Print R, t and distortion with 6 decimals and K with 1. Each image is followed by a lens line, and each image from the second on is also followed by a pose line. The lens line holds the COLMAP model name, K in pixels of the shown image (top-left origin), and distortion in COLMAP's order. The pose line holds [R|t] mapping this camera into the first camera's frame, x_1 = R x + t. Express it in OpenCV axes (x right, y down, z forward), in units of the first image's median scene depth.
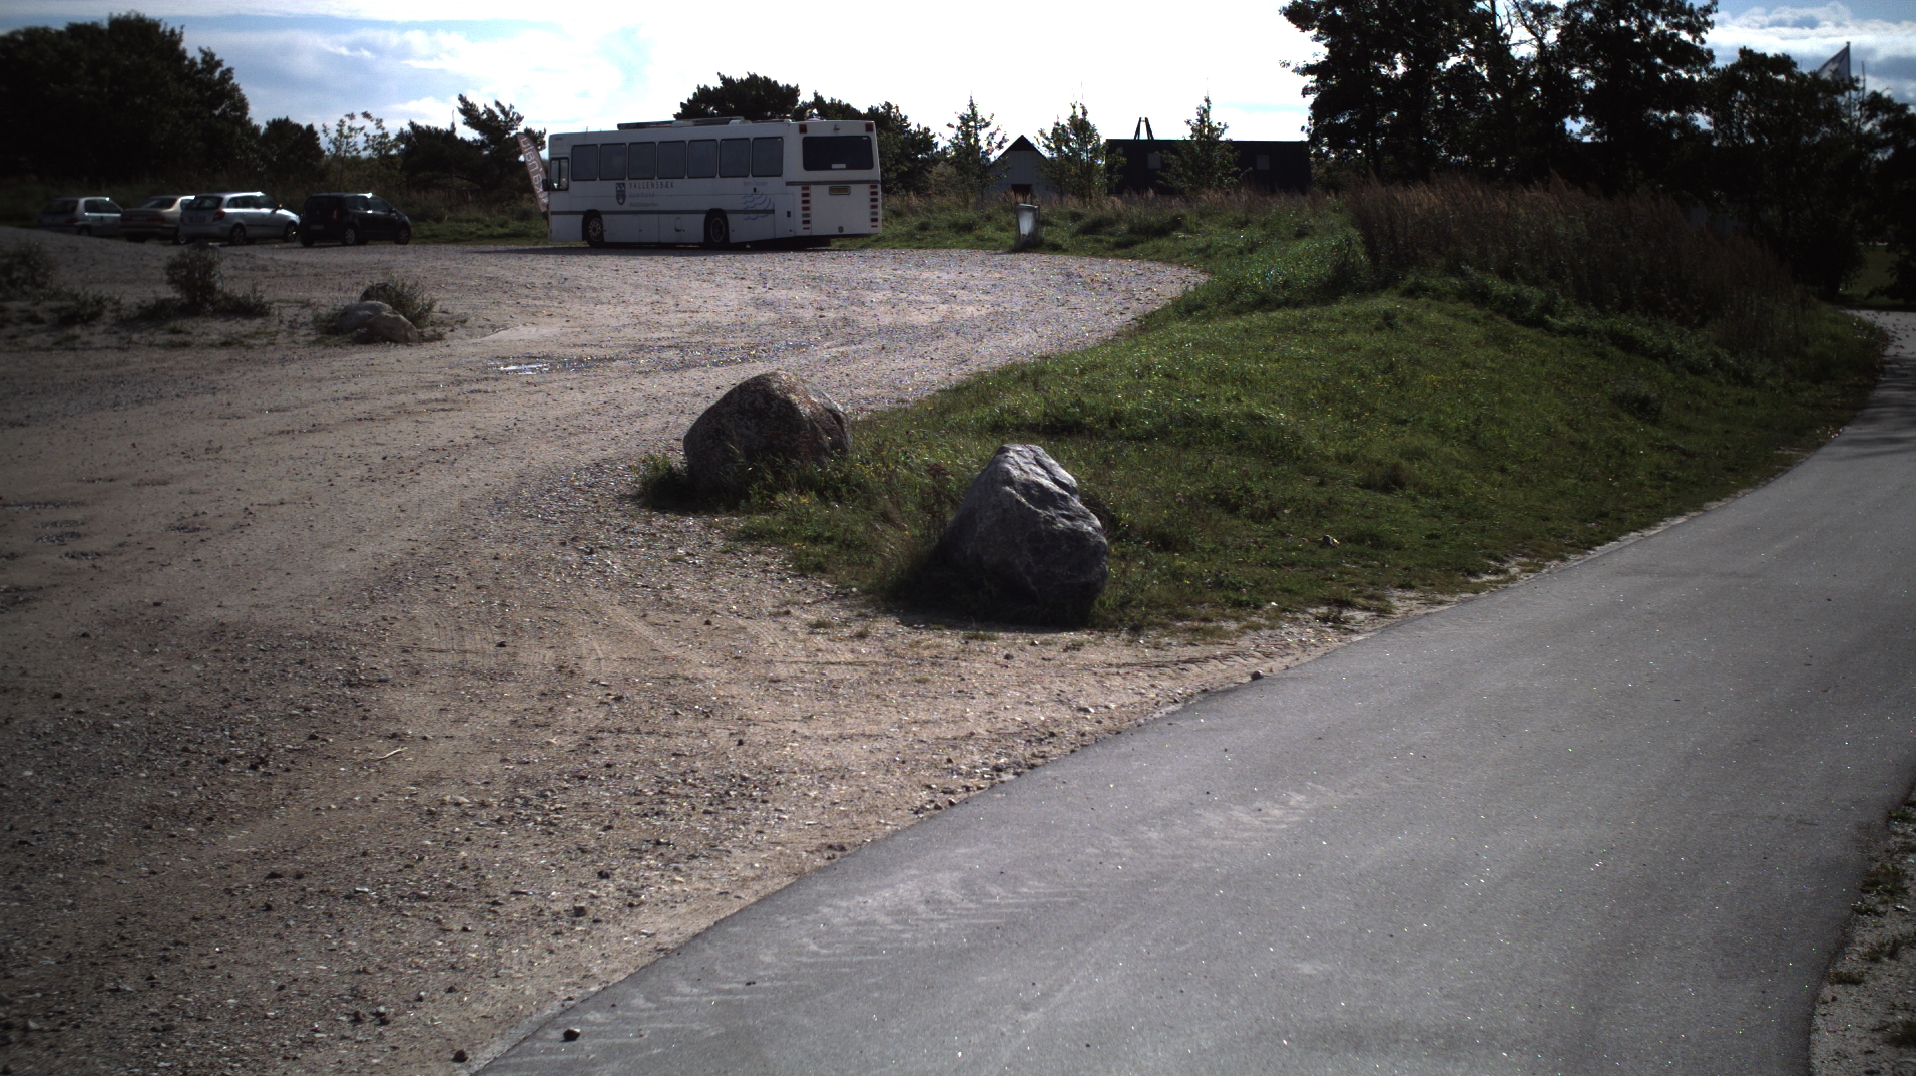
lens RADIAL K [[3507.2, 0, 1016.2], [0, 3507.2, 536.1], [0, 0, 1]] dist [-0.298892, 0.404493]
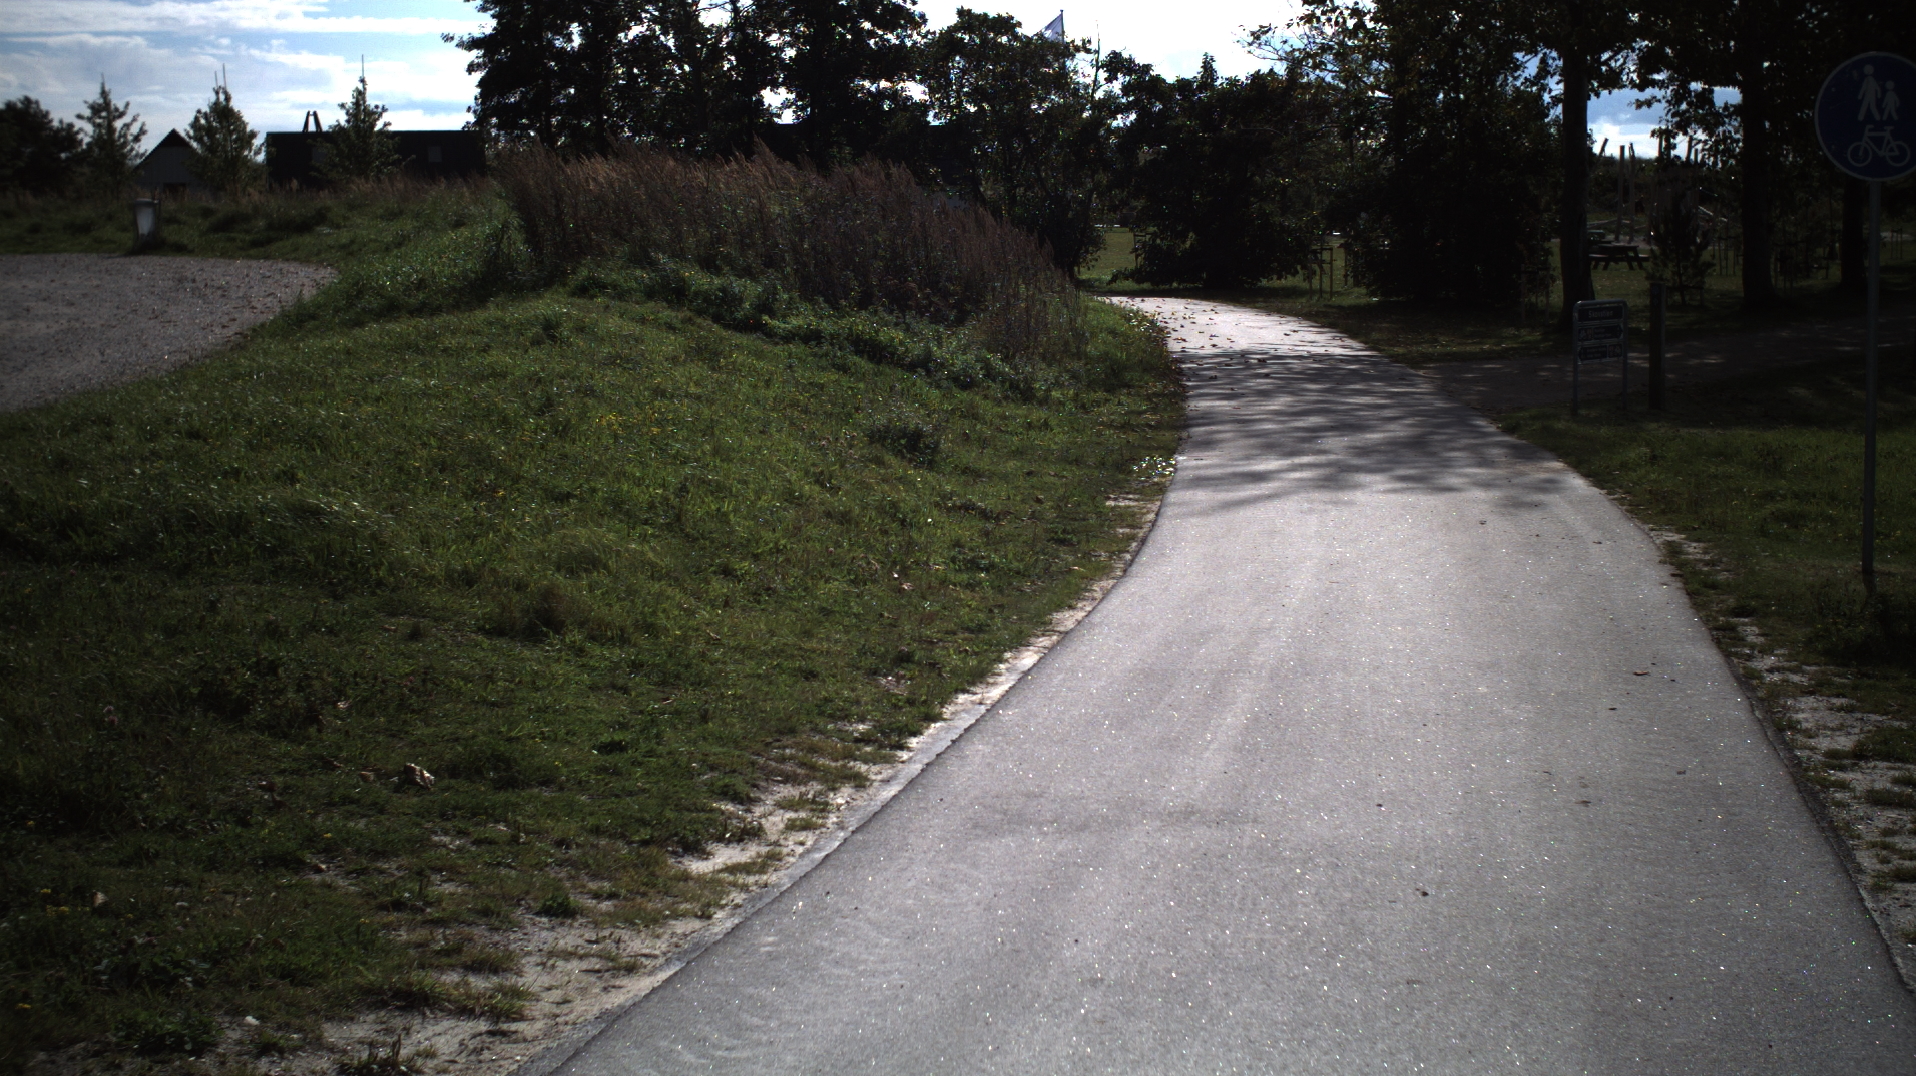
lens RADIAL K [[3507.2, 0, 1016.2], [0, 3507.2, 536.1], [0, 0, 1]] dist [-0.298892, 0.404493]
pose [[0.973264, -0.032929, 0.227315, 0.029325], [0.032717, 0.999454, 0.004700, -0.016304], [-0.227345, 0.002863, 0.973810, 0.231752]]
